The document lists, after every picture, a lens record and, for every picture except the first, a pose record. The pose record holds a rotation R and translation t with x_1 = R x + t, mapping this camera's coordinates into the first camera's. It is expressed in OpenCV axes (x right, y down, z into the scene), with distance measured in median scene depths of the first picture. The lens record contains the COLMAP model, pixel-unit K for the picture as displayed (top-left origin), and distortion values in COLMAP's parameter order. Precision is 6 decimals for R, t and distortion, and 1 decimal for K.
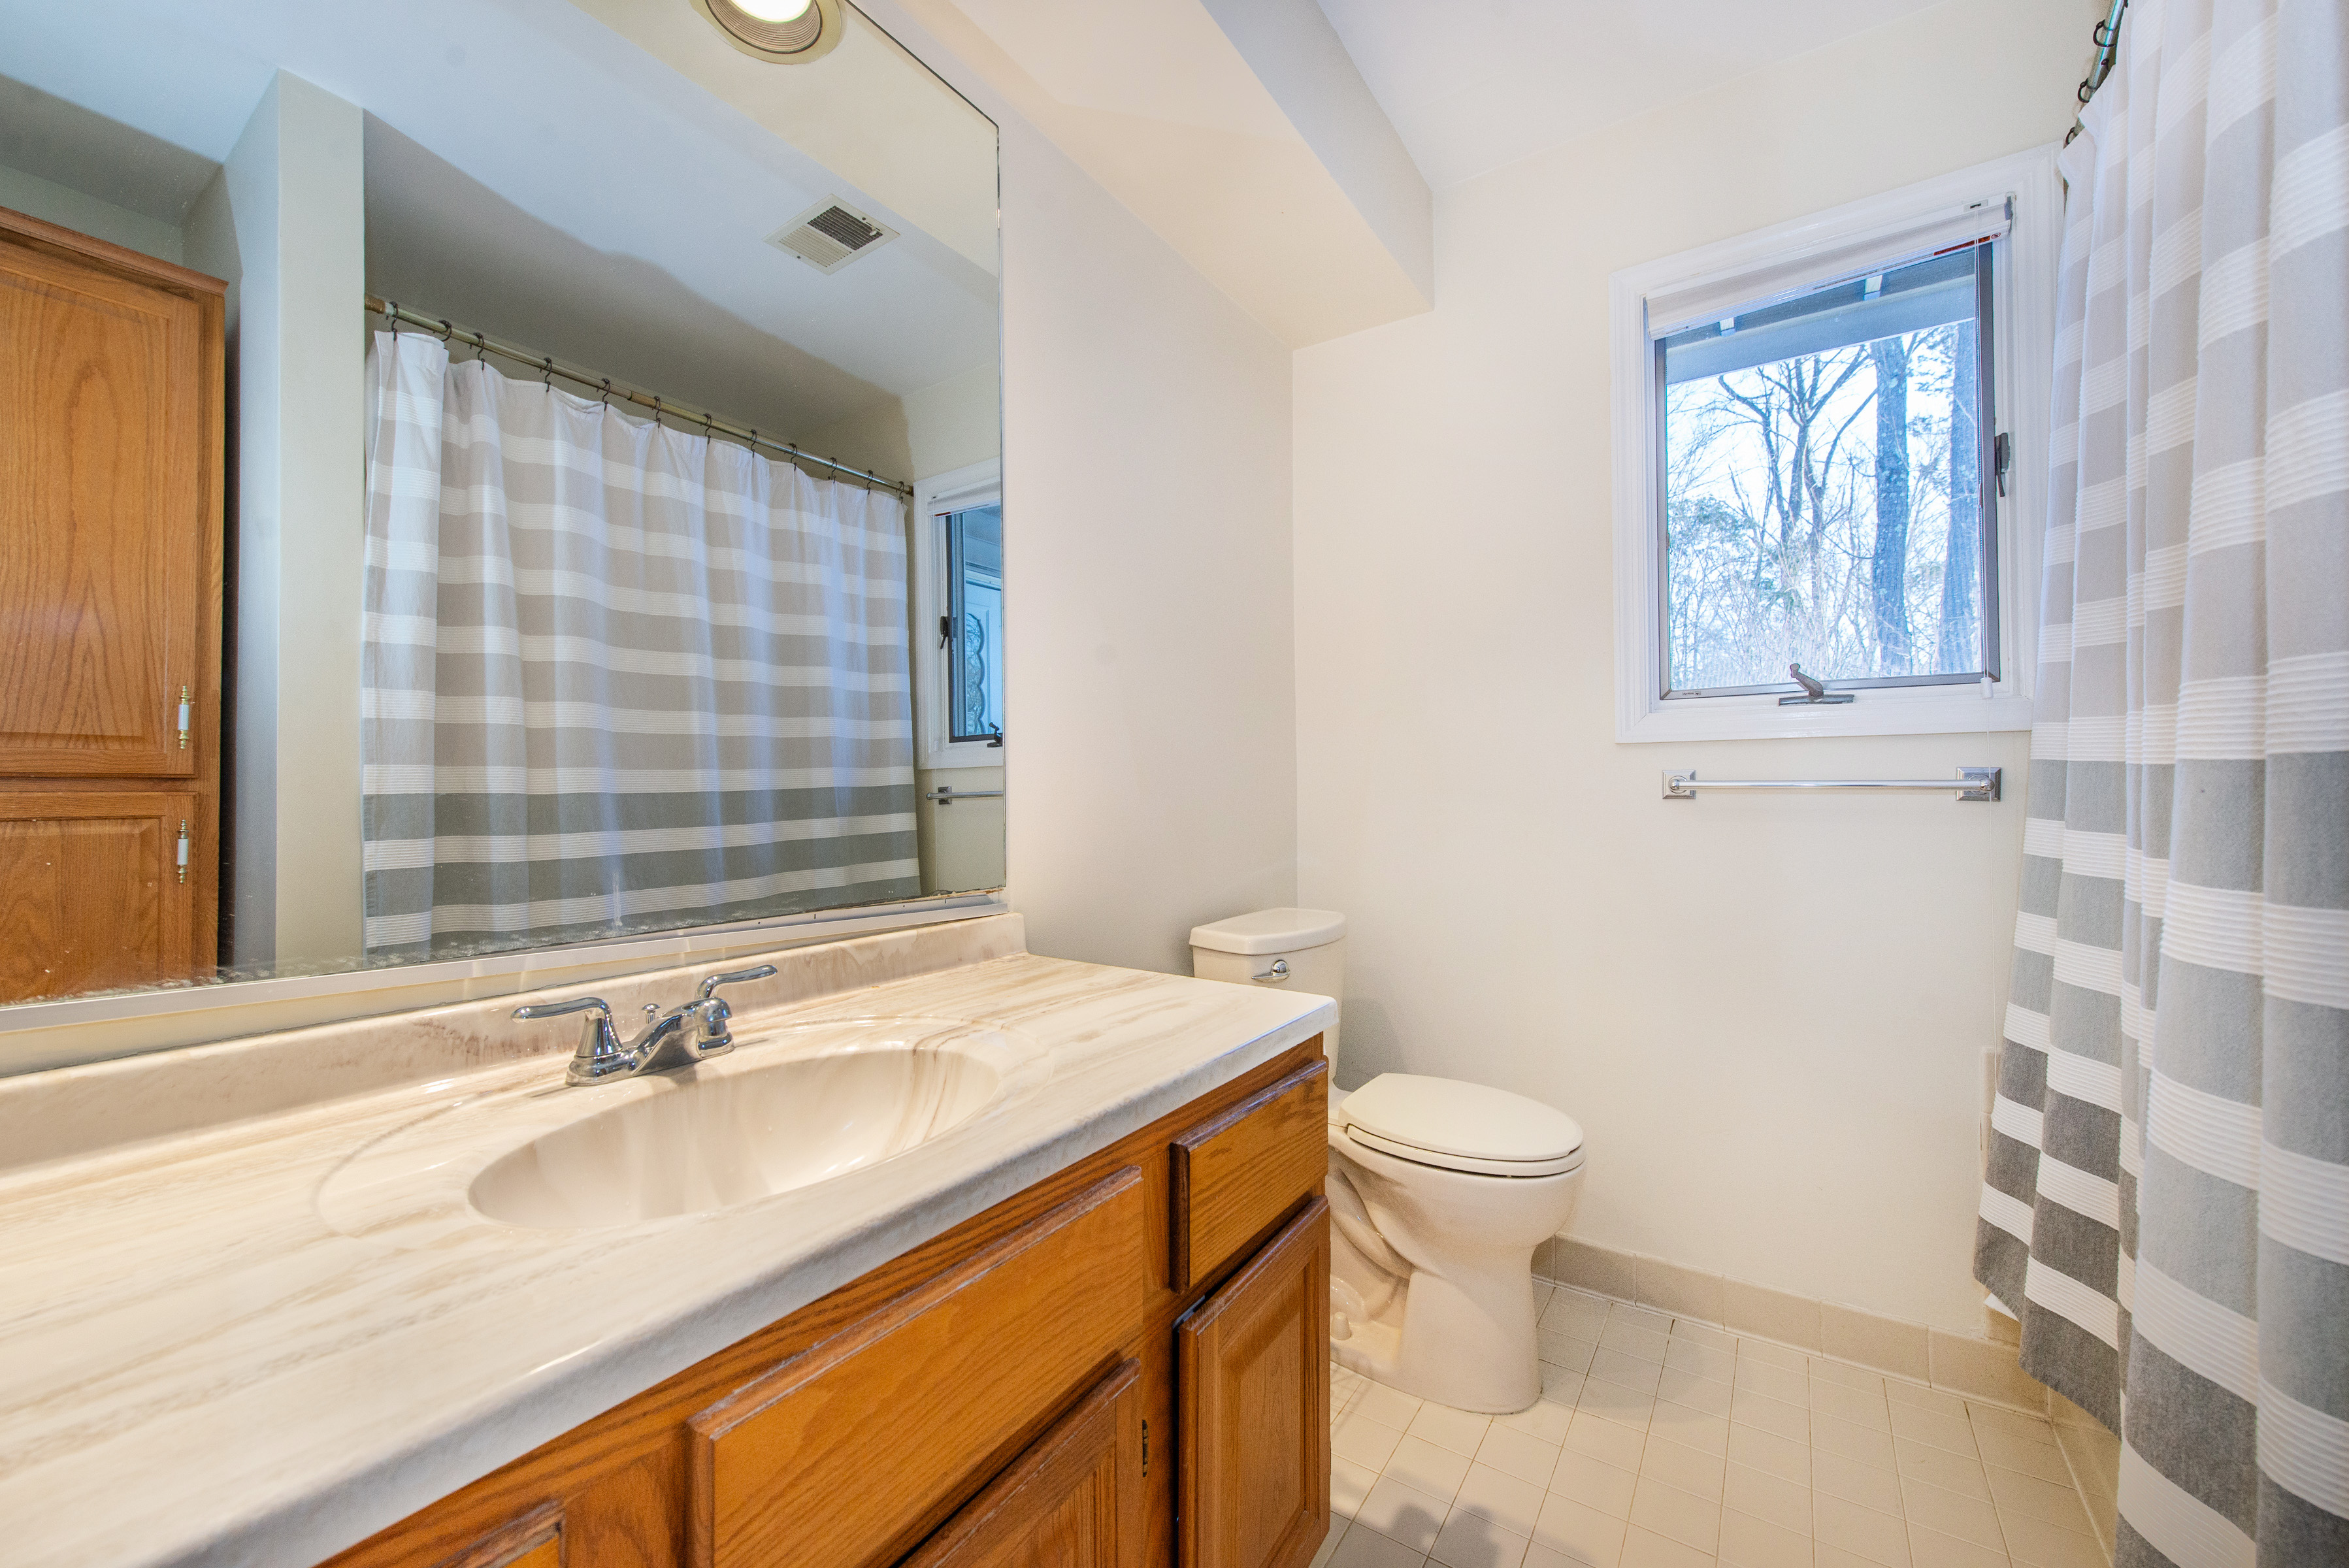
lens RADIAL K [[929.5, 0, 1162.4], [0, 929.5, 779.2], [0, 0, 1]] dist [0.012232, -0.002267]
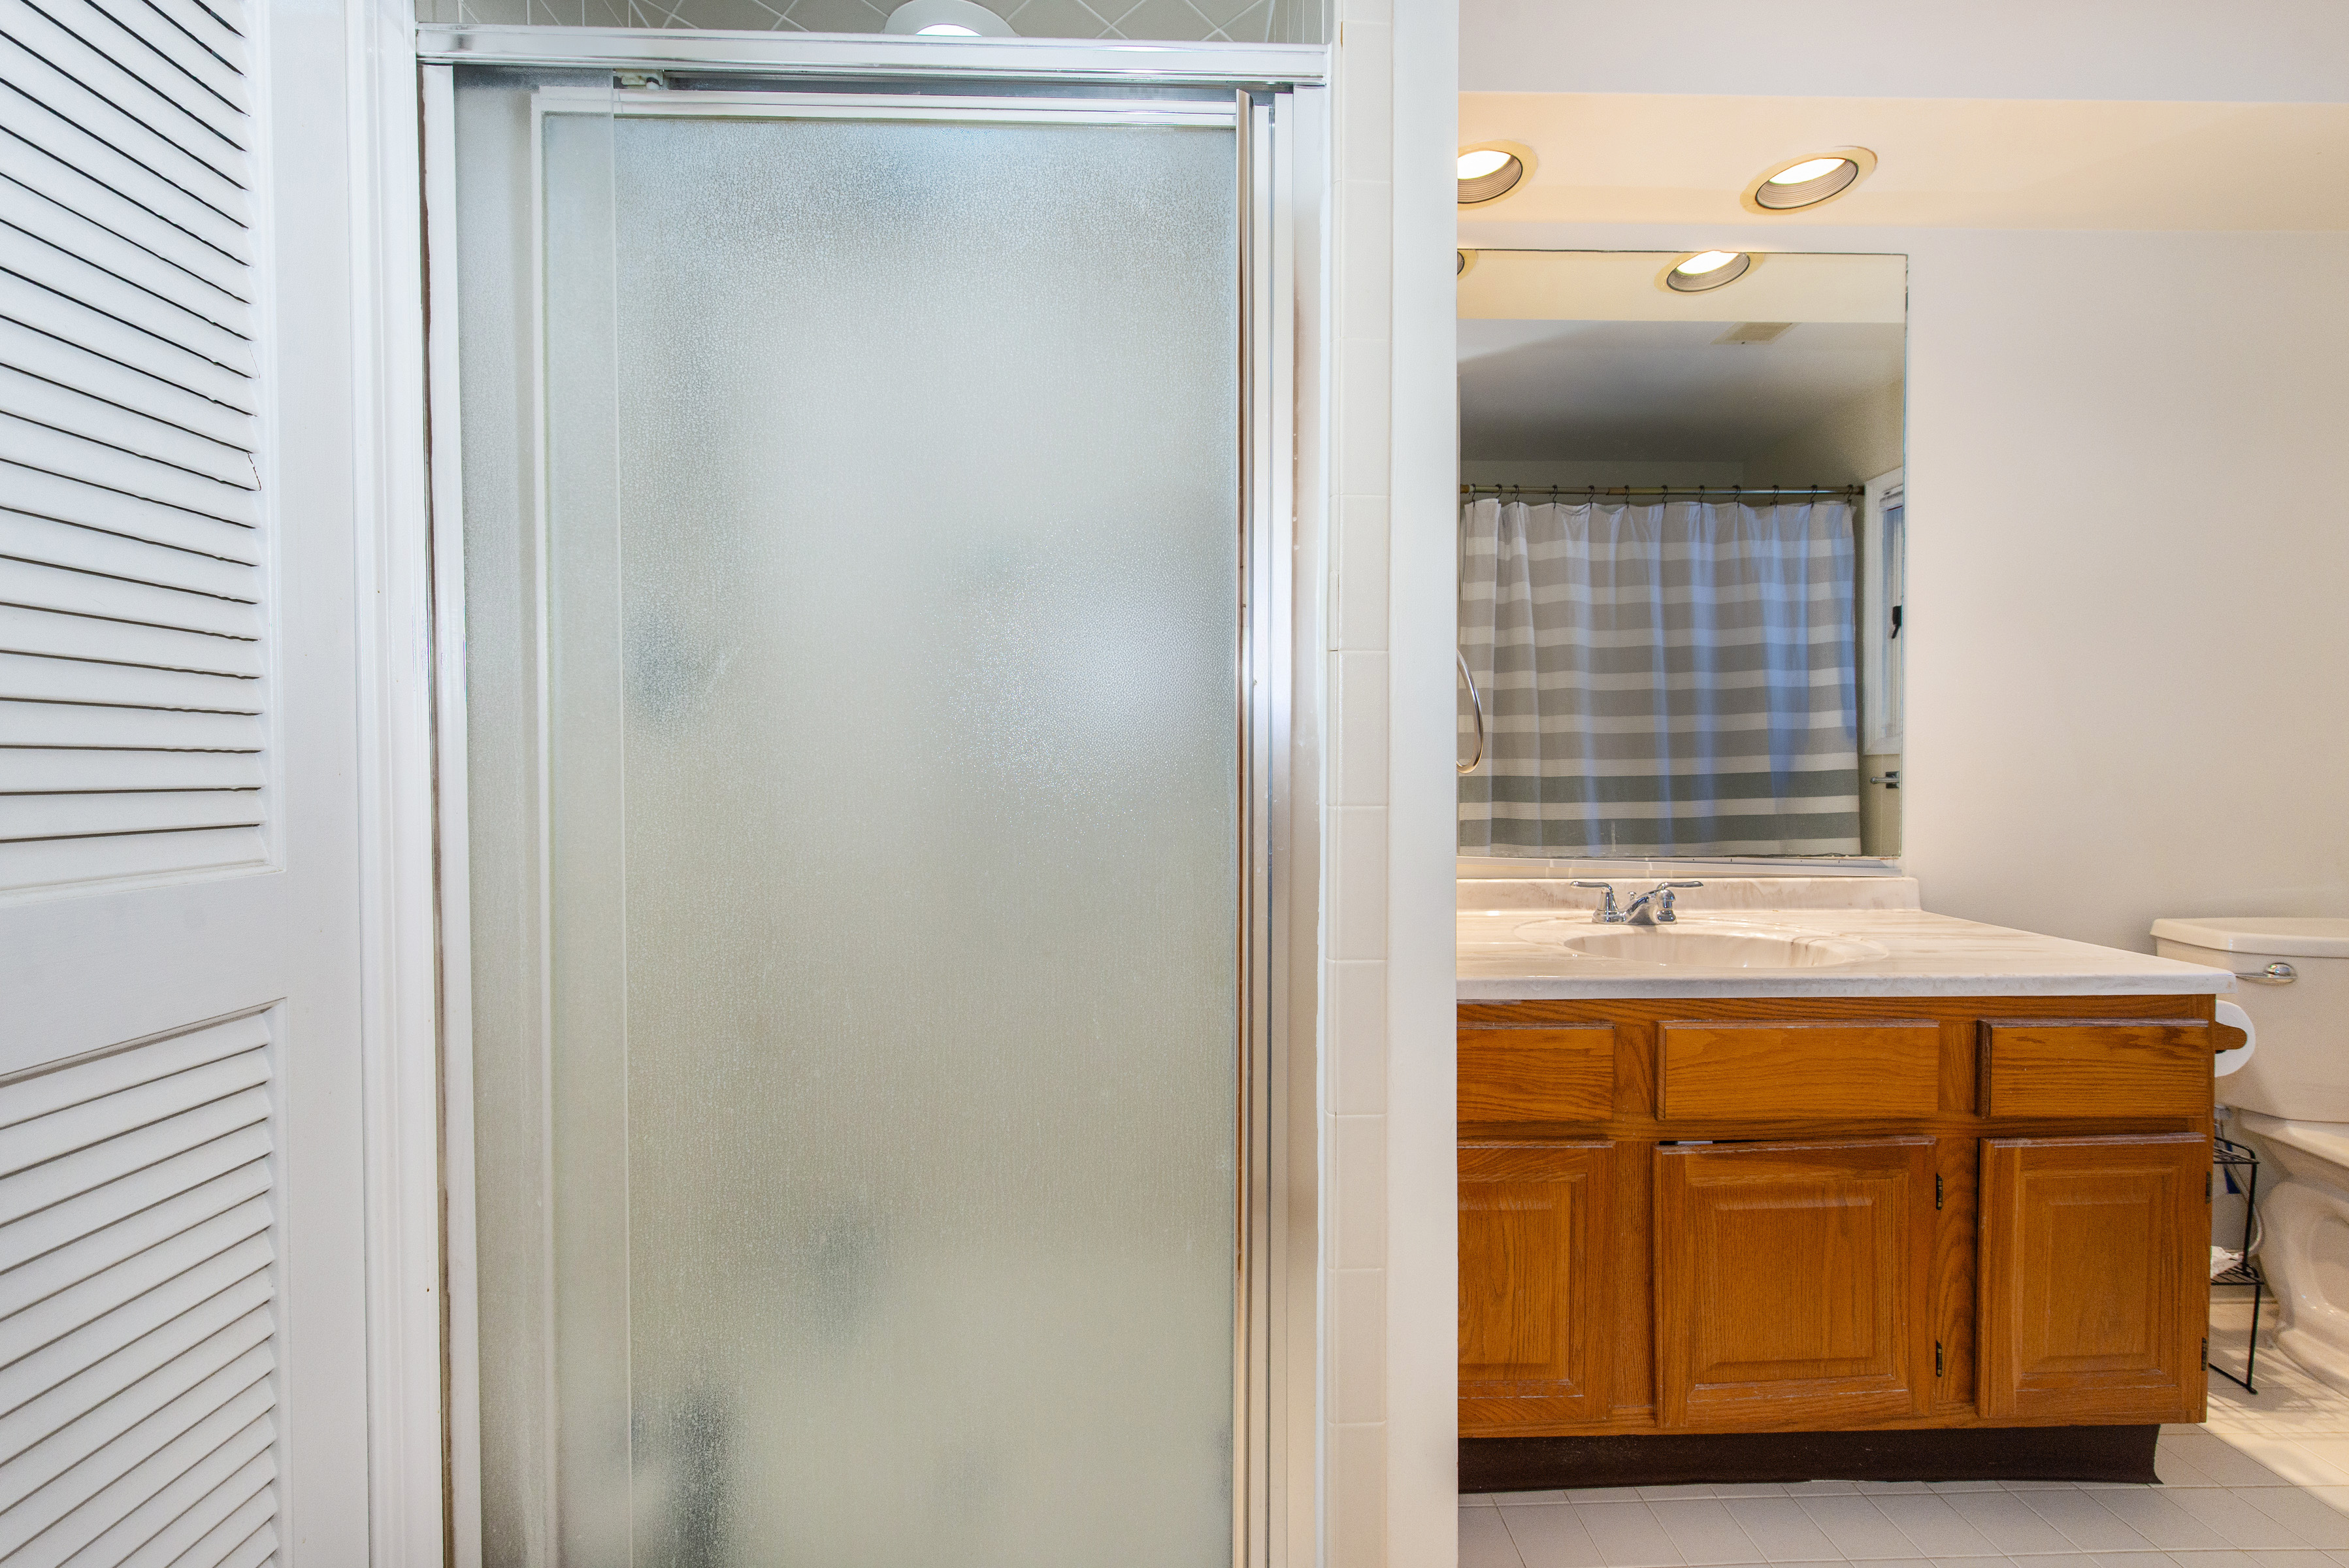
lens RADIAL K [[929.5, 0, 1162.4], [0, 929.5, 779.2], [0, 0, 1]] dist [0.012232, -0.002267]
pose [[0.586381, 0.014428, -0.809907, 0.232844], [0.006757, 0.999719, 0.022701, -0.022007], [0.810007, -0.018784, 0.586119, -0.482658]]
